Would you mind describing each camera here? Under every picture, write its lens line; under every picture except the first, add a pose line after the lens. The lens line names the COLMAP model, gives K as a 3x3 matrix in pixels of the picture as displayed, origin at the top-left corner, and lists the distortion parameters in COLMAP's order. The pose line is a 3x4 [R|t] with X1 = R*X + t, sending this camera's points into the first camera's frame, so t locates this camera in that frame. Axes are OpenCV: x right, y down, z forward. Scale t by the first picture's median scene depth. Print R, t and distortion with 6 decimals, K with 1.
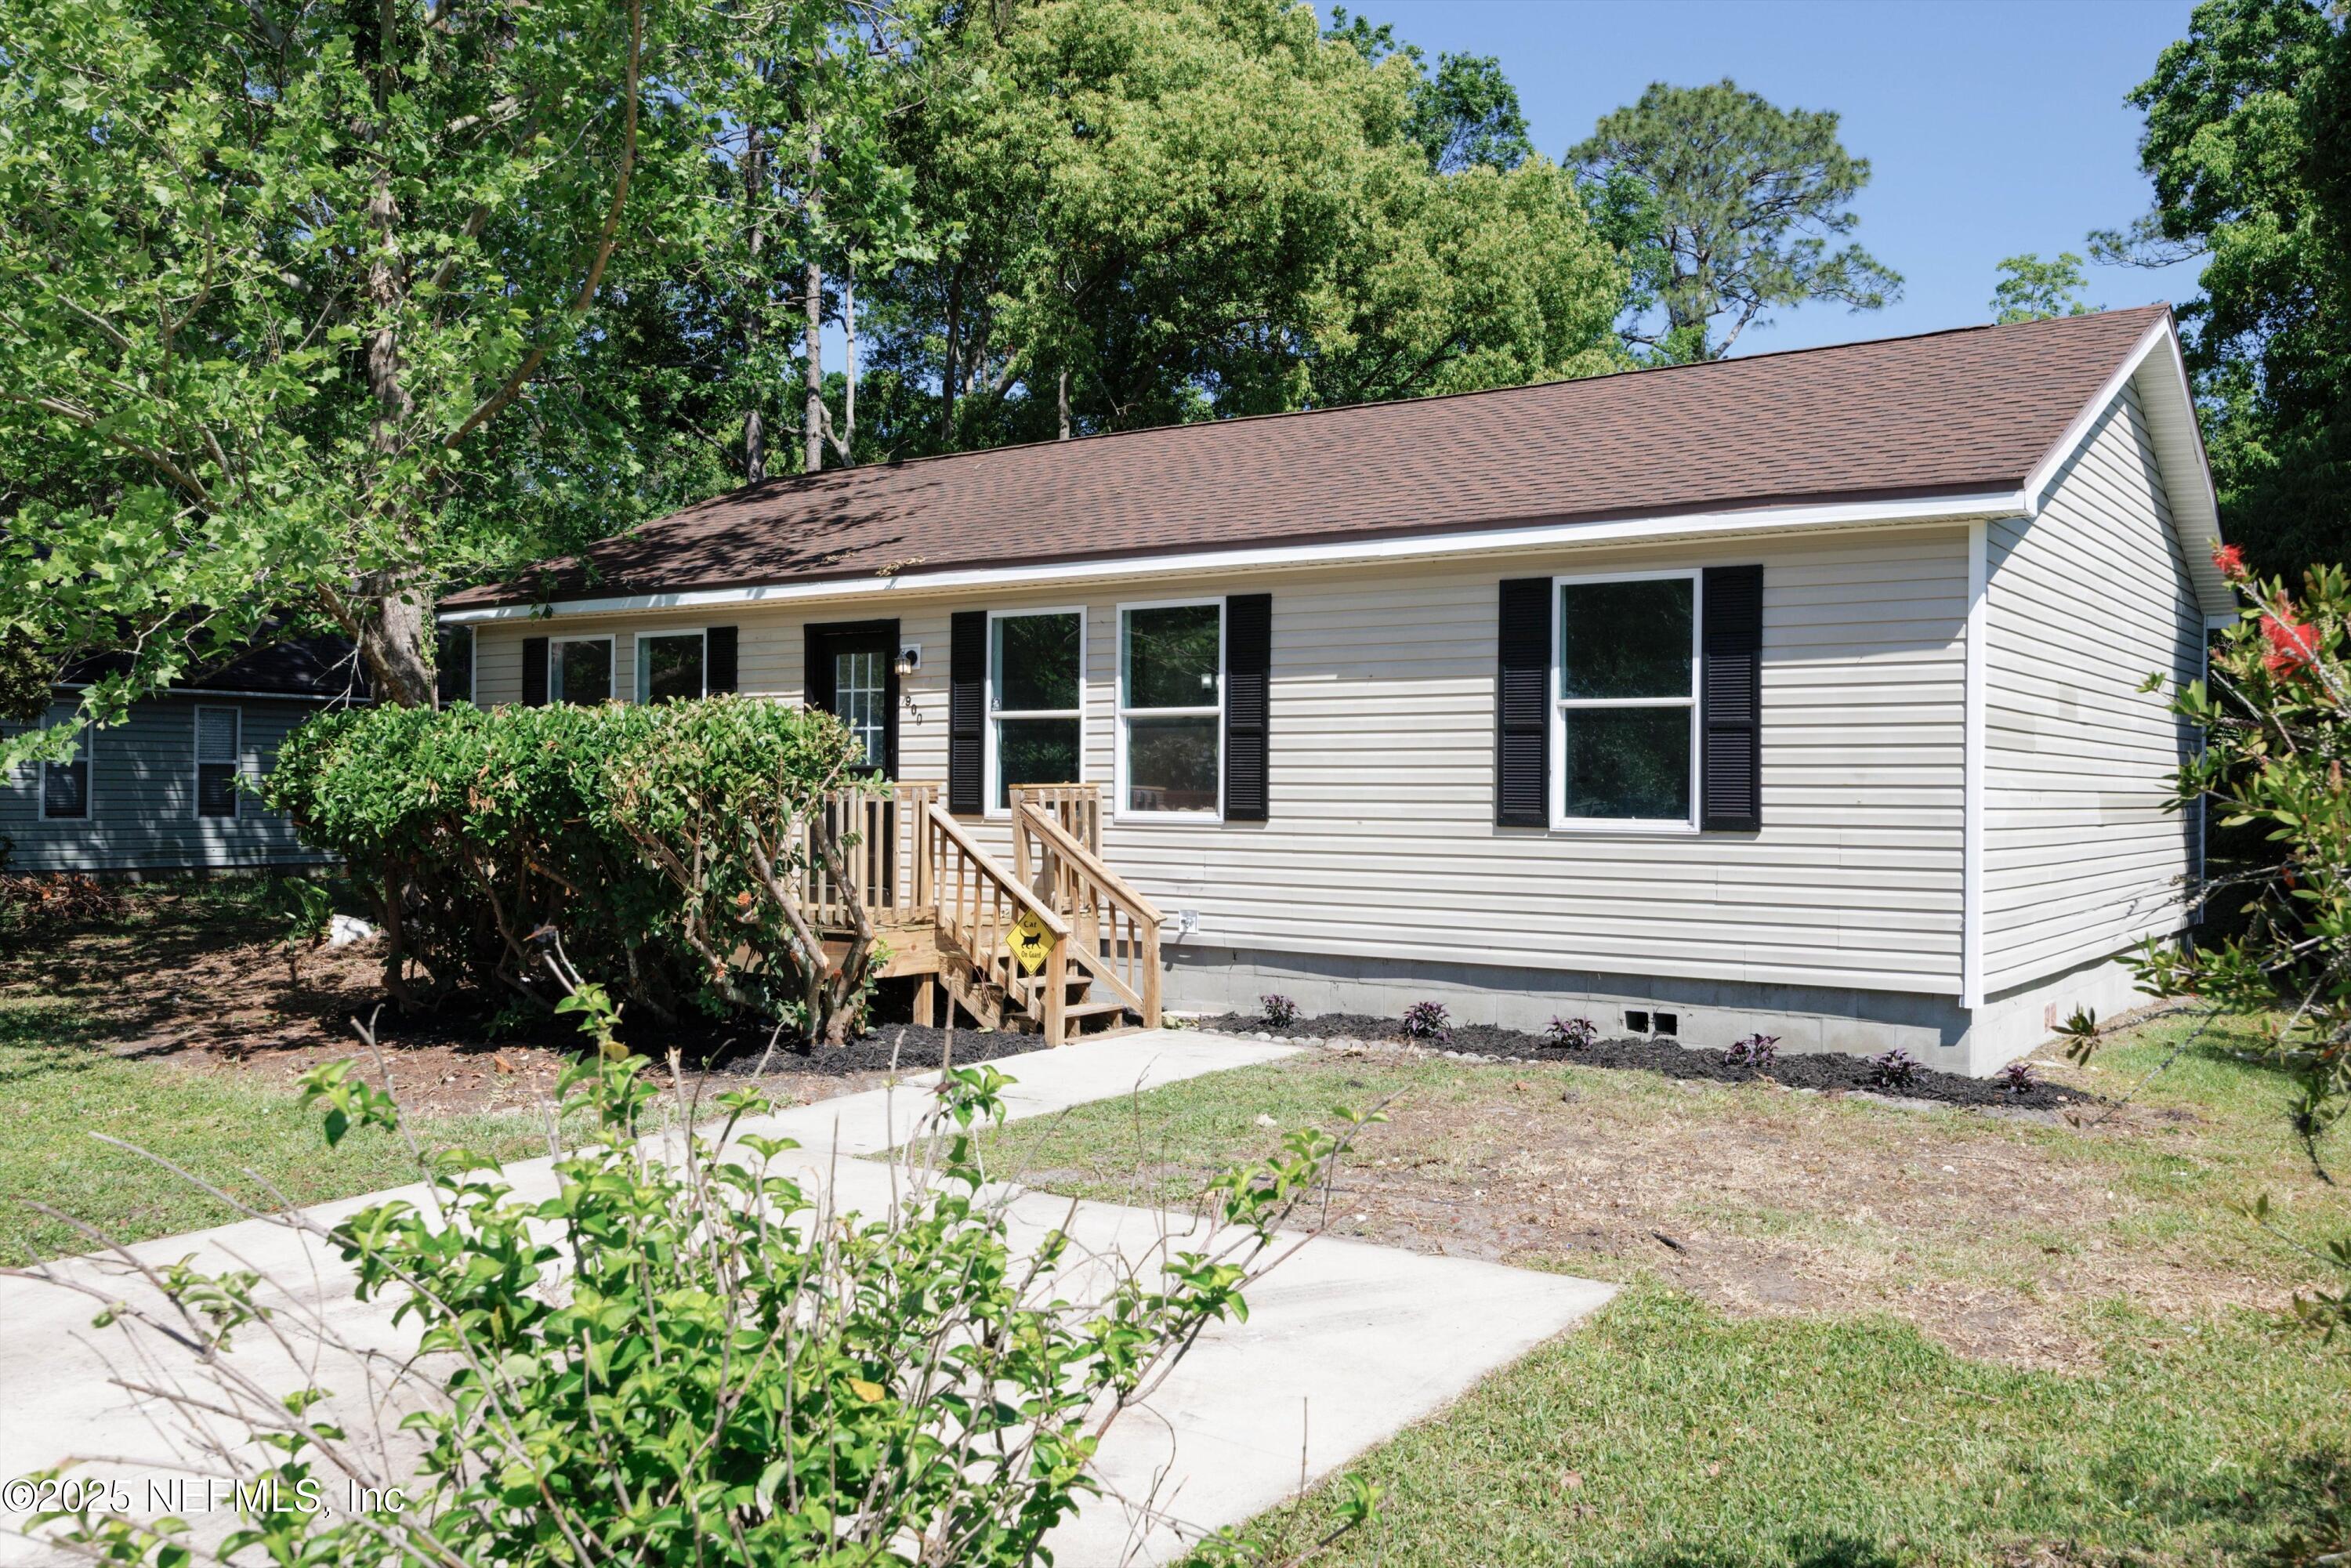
lens RADIAL K [[1974.0, 0, 1175.5], [0, 1974.0, 784.0], [0, 0, 1]] dist [-0.002166, -0.000325]
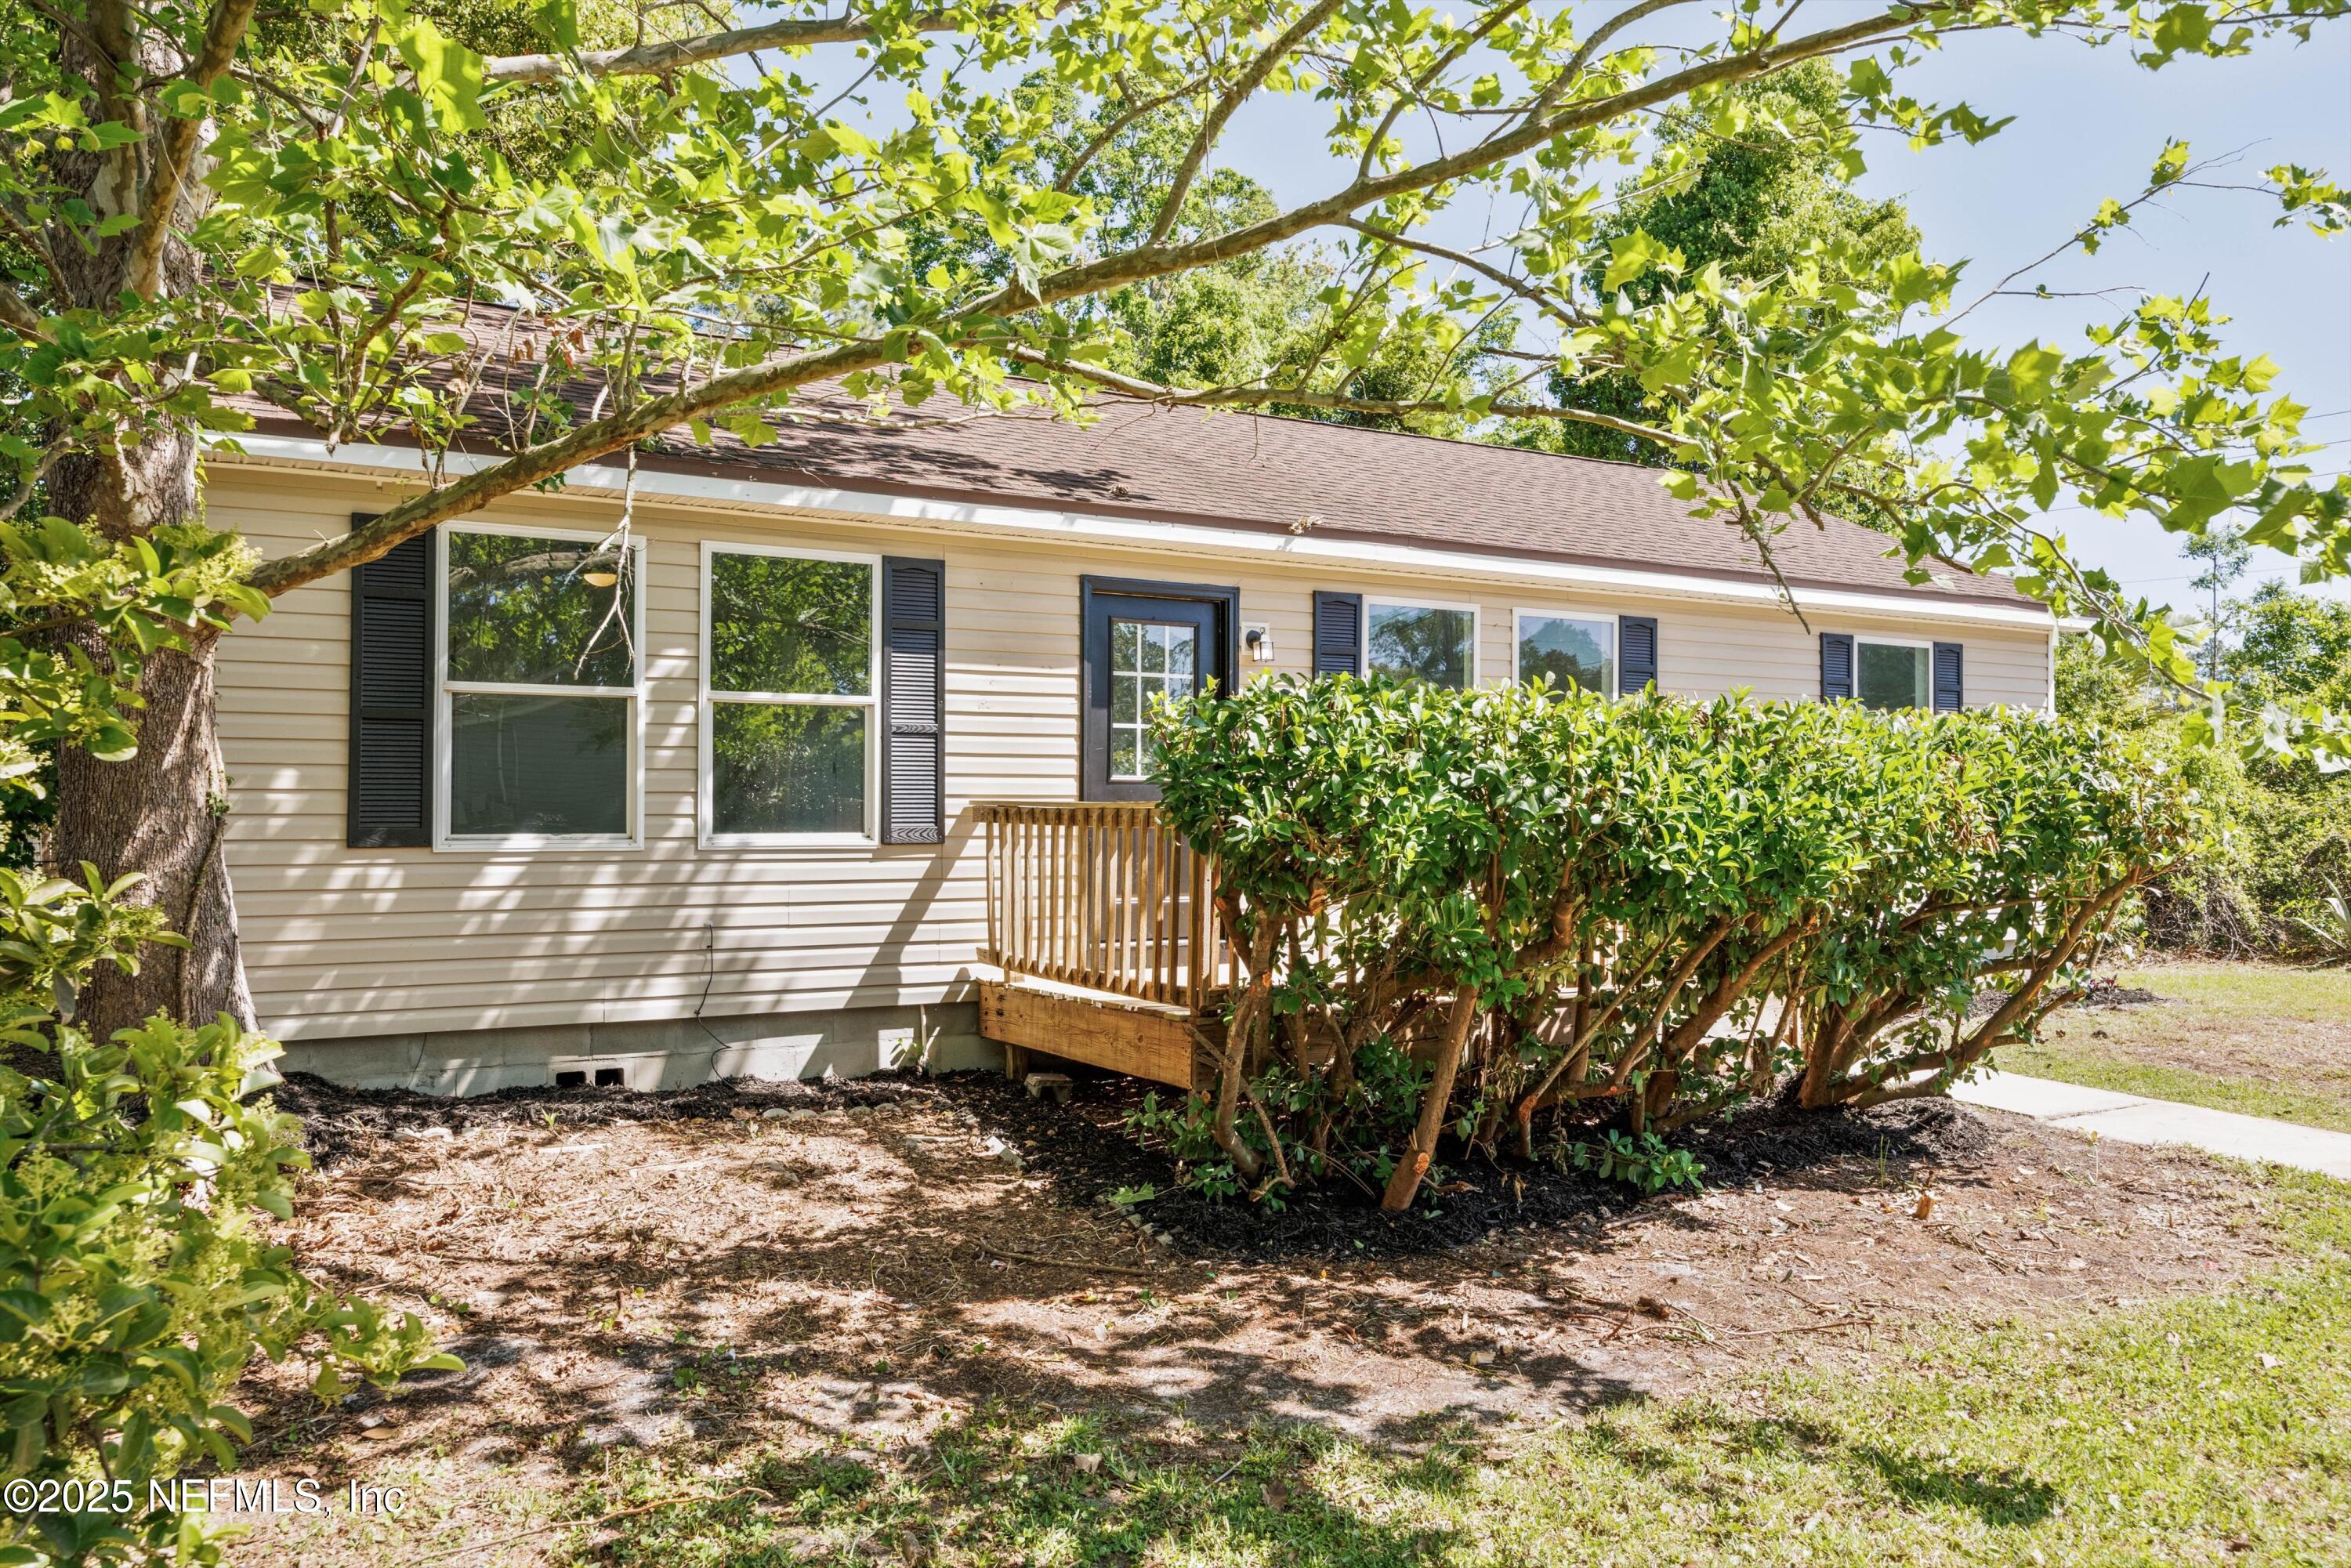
lens RADIAL K [[2415.5, 0, 1175.5], [0, 2415.5, 784.0], [0, 0, 1]] dist [0.007686, 0.002954]
pose [[0.290262, 0.003642, 0.956940, -0.810068], [-0.009767, 0.999952, -0.000843, -0.005158], [-0.956897, -0.009102, 0.290284, 0.585209]]
